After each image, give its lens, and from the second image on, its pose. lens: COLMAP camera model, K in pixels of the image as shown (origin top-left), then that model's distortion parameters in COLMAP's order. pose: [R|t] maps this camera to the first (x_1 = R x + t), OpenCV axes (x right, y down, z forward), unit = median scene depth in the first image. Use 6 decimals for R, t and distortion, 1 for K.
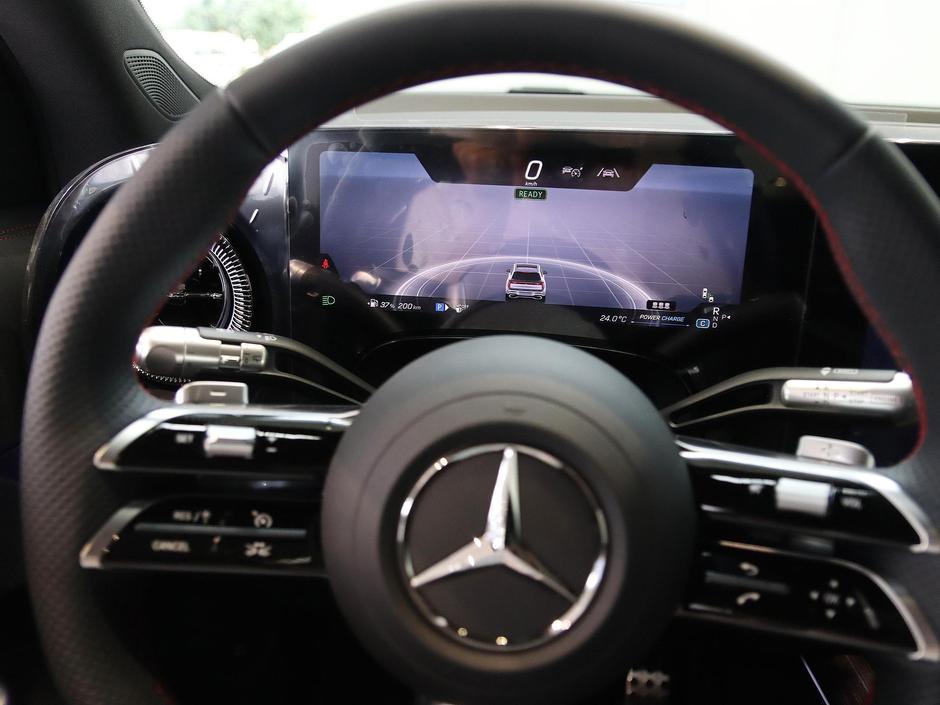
lens RADIAL K [[834.8, 0, 470.0], [0, 834.8, 352.5], [0, 0, 1]] dist [-0.088644, 0.002833]
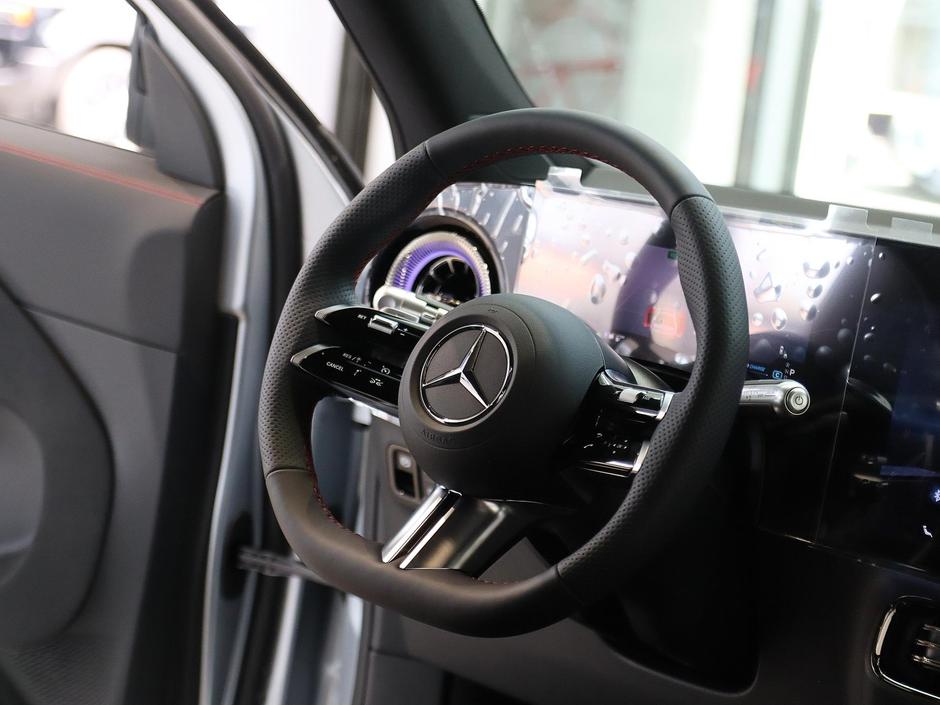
lens RADIAL K [[2171.7, 0, 470.0], [0, 2171.7, 352.5], [0, 0, 1]] dist [0.086414, 0.617410]
pose [[0.820953, 0.157534, -0.548834, 1.981488], [-0.293665, 0.940811, -0.169223, 0.726912], [0.489690, 0.300098, 0.818624, -2.220191]]
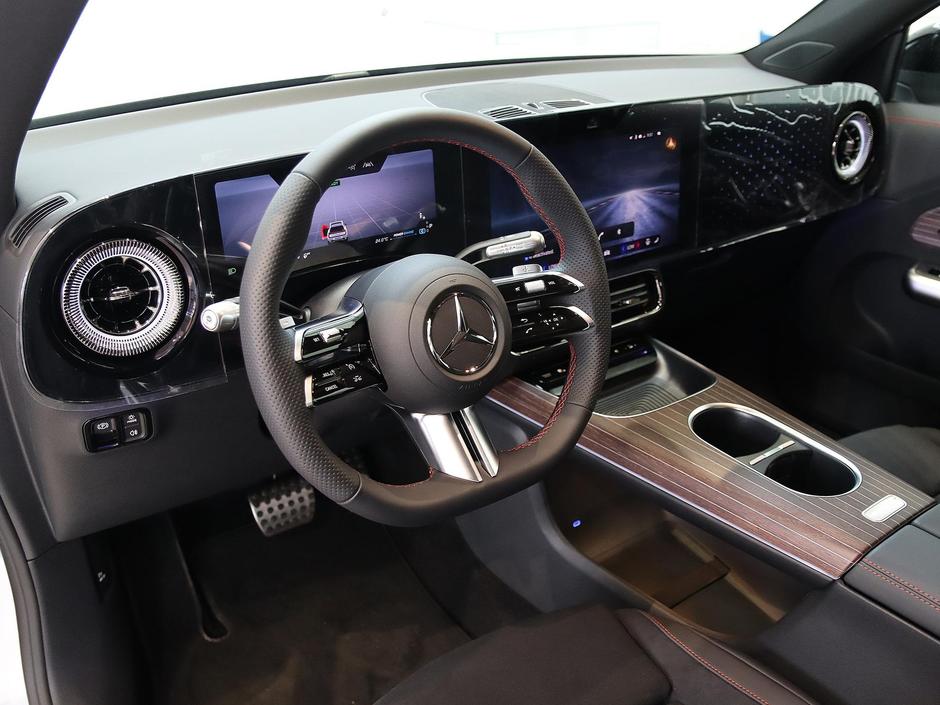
lens RADIAL K [[834.8, 0, 470.0], [0, 834.8, 352.5], [0, 0, 1]] dist [-0.088644, 0.002833]
pose [[0.752352, -0.314454, 0.578865, -1.006779], [0.243253, 0.949227, 0.199488, -0.150941], [-0.612205, -0.009275, 0.790645, -0.718764]]
